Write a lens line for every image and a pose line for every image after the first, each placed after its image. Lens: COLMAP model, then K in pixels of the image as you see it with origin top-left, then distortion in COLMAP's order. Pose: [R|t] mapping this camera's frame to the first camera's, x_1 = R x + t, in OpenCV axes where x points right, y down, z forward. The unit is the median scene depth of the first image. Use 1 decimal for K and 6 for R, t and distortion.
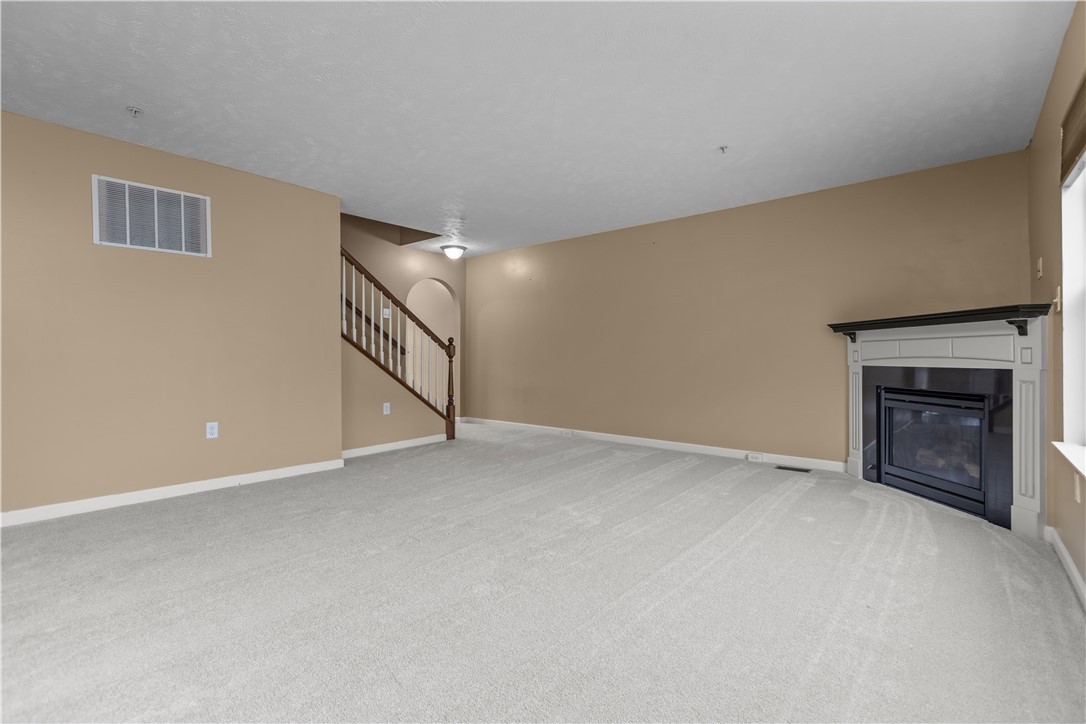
lens RADIAL K [[494.5, 0, 545.9], [0, 494.5, 356.4], [0, 0, 1]] dist [0.002175, 0.000844]
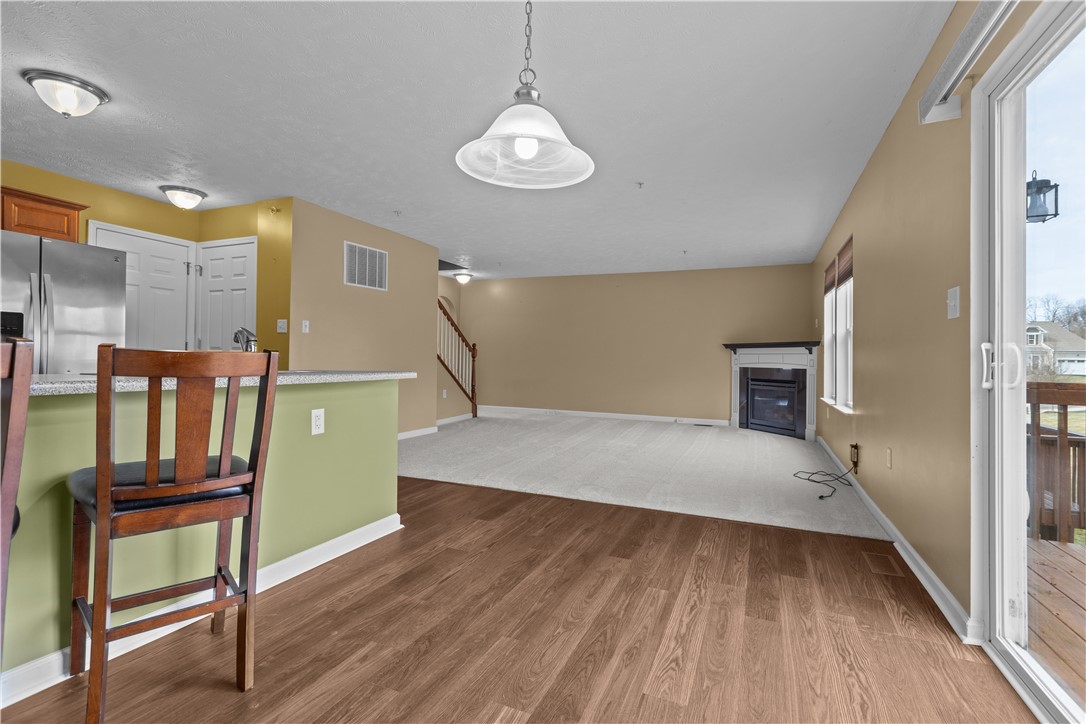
lens RADIAL K [[494.5, 0, 545.9], [0, 494.5, 356.4], [0, 0, 1]] dist [0.002175, 0.000844]
pose [[0.957186, 0.019528, 0.288815, -0.620858], [-0.018590, 0.999809, -0.005989, 0.002710], [-0.288877, 0.000364, 0.957366, -0.596968]]
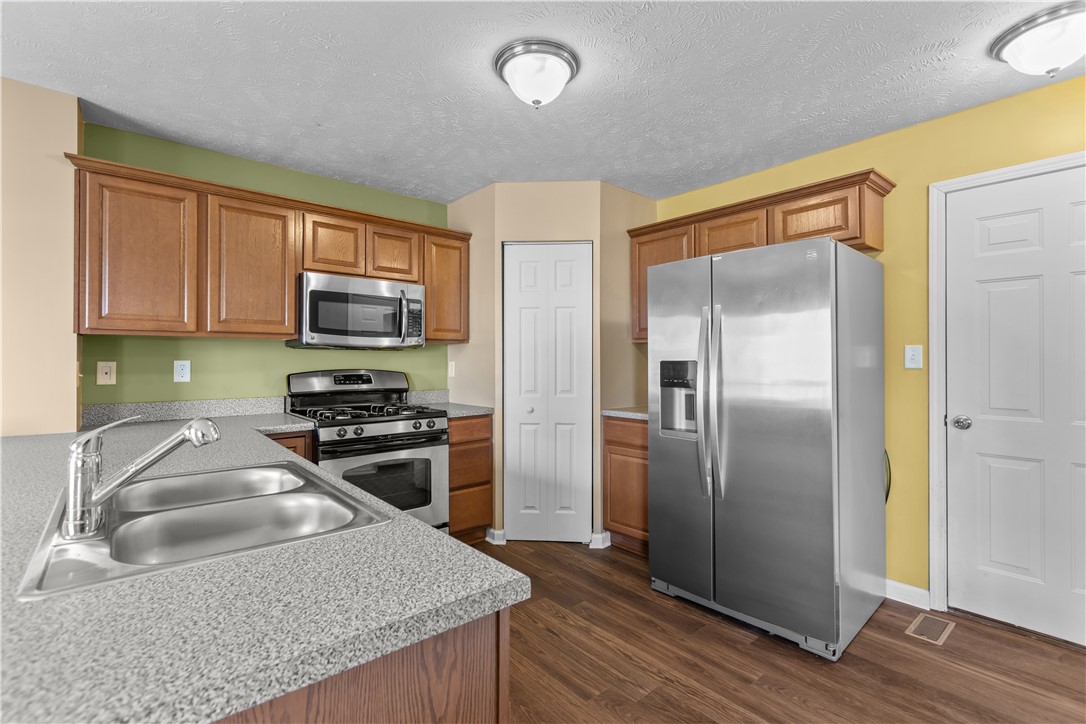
lens RADIAL K [[494.5, 0, 545.9], [0, 494.5, 356.4], [0, 0, 1]] dist [0.002175, 0.000844]
pose [[-0.159716, -0.005548, -0.987147, -0.563019], [0.001851, 0.999981, -0.005919, -0.060016], [0.987161, -0.002773, -0.159703, 0.357194]]
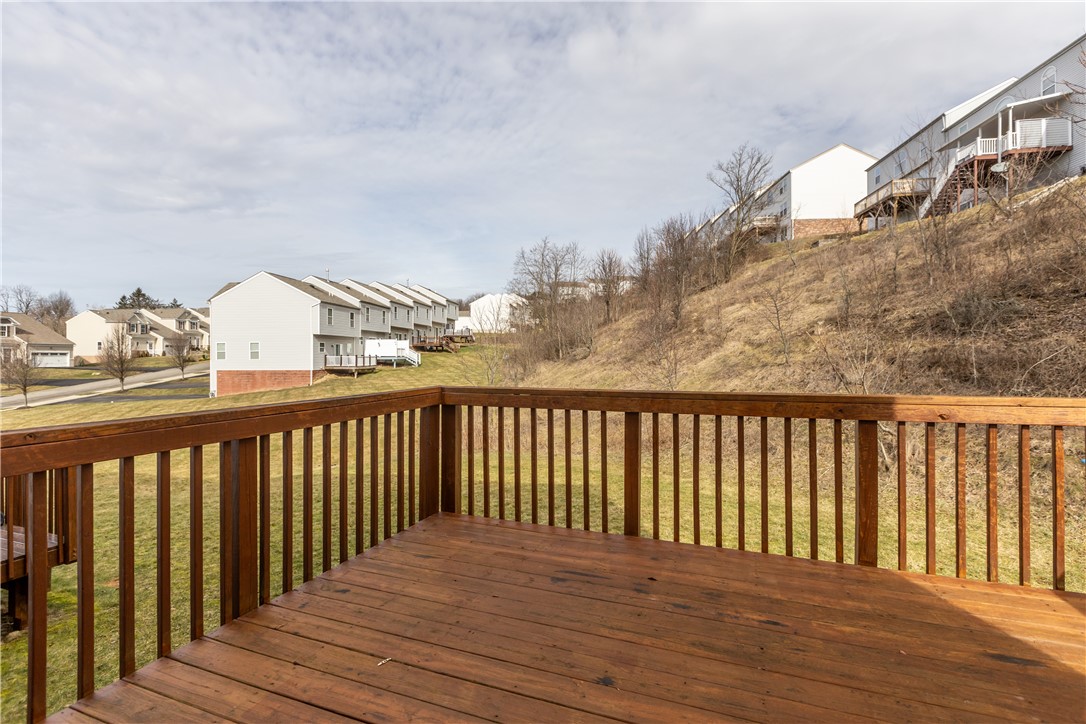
lens RADIAL K [[494.5, 0, 545.9], [0, 494.5, 356.4], [0, 0, 1]] dist [0.002175, 0.000844]
pose [[-0.320811, 0.004476, 0.947133, -0.180019], [0.006502, 0.999976, -0.002523, -0.034649], [-0.947121, 0.005349, -0.320833, -0.375295]]
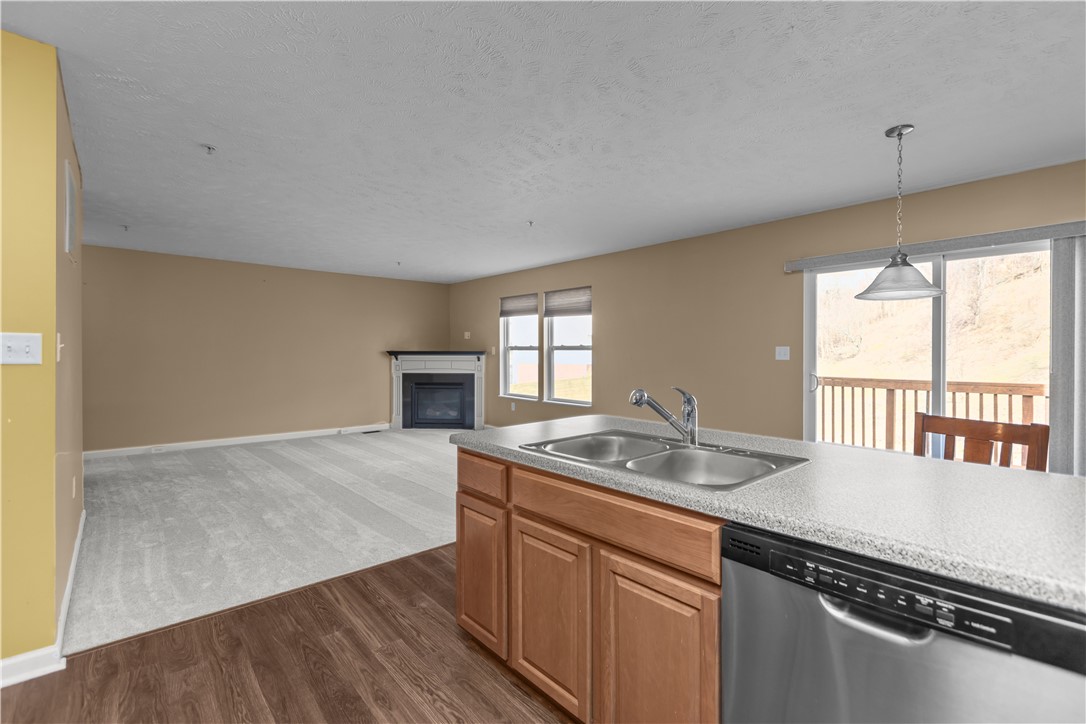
lens RADIAL K [[494.5, 0, 545.9], [0, 494.5, 356.4], [0, 0, 1]] dist [0.002175, 0.000844]
pose [[0.149559, -0.005401, 0.988738, -1.285307], [-0.002749, 0.999979, 0.005878, -0.061432], [-0.988749, -0.003597, 0.149541, 0.132001]]
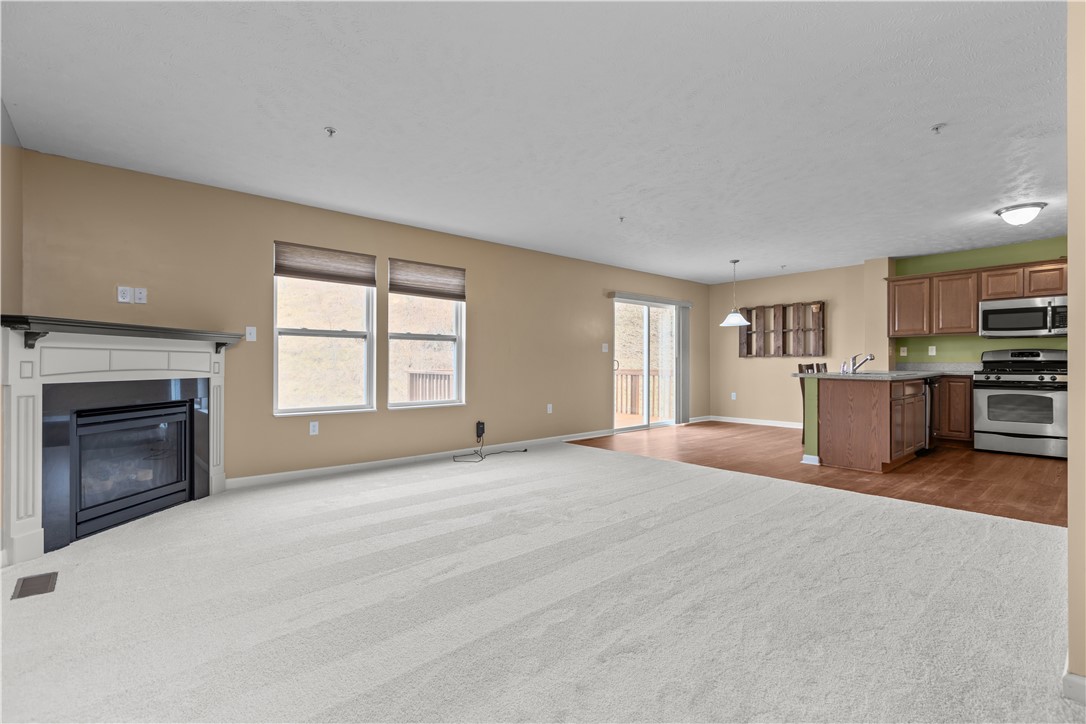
lens RADIAL K [[494.5, 0, 545.9], [0, 494.5, 356.4], [0, 0, 1]] dist [0.002175, 0.000844]
pose [[-0.988307, 0.007420, 0.152296, -0.133766], [0.005075, 0.999863, -0.015781, -0.004434], [-0.152392, -0.014823, -0.988209, 1.602891]]
